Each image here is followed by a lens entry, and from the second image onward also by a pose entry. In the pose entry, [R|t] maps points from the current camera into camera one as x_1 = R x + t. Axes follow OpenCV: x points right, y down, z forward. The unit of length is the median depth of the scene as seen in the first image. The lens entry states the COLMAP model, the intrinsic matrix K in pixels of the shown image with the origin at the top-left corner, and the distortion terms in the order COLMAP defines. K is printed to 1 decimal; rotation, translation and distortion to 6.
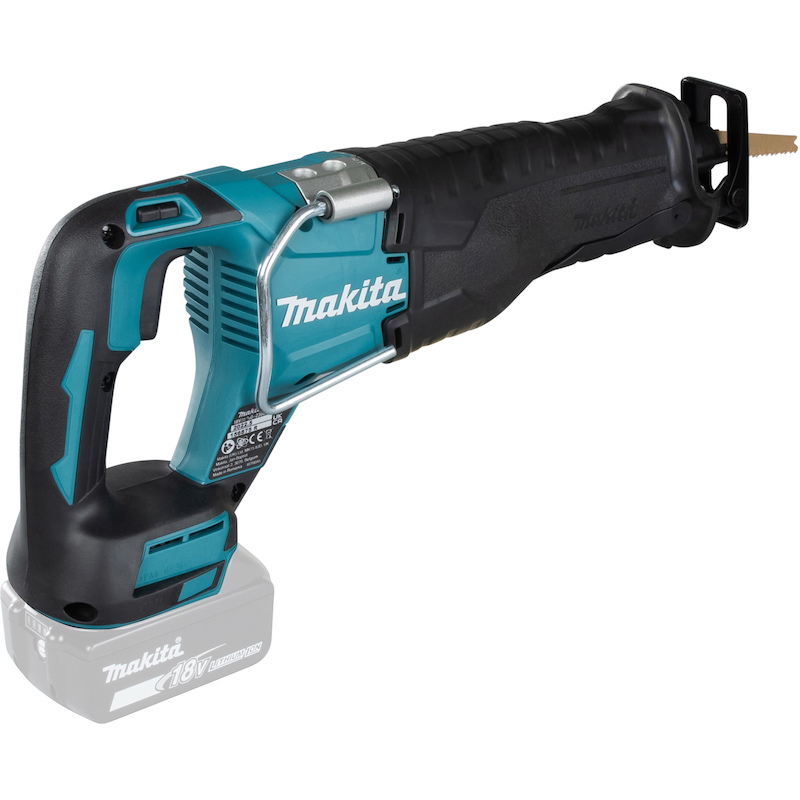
lens RADIAL K [[2037.8, 0, 400.0], [0, 2037.8, 400.0], [0, 0, 1]] dist [-0.083404, 0.217182]
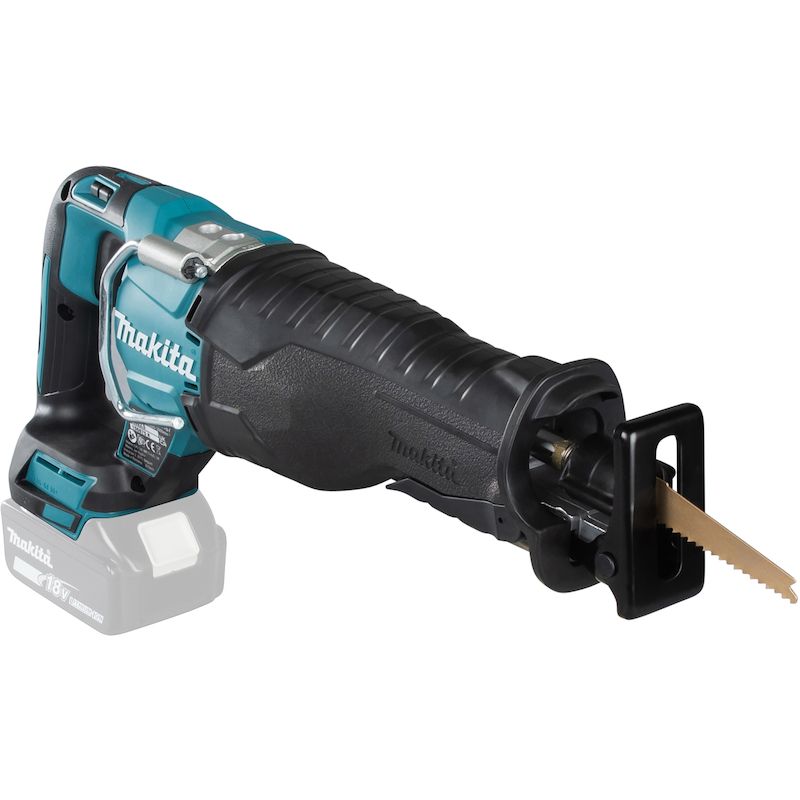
lens RADIAL K [[2037.8, 0, 400.0], [0, 2037.8, 400.0], [0, 0, 1]] dist [-0.083404, 0.217182]
pose [[0.033284, 0.347140, -0.937222, 0.946300], [-0.436837, 0.848480, 0.298757, -0.386055], [0.898925, 0.399469, 0.179884, 0.931302]]
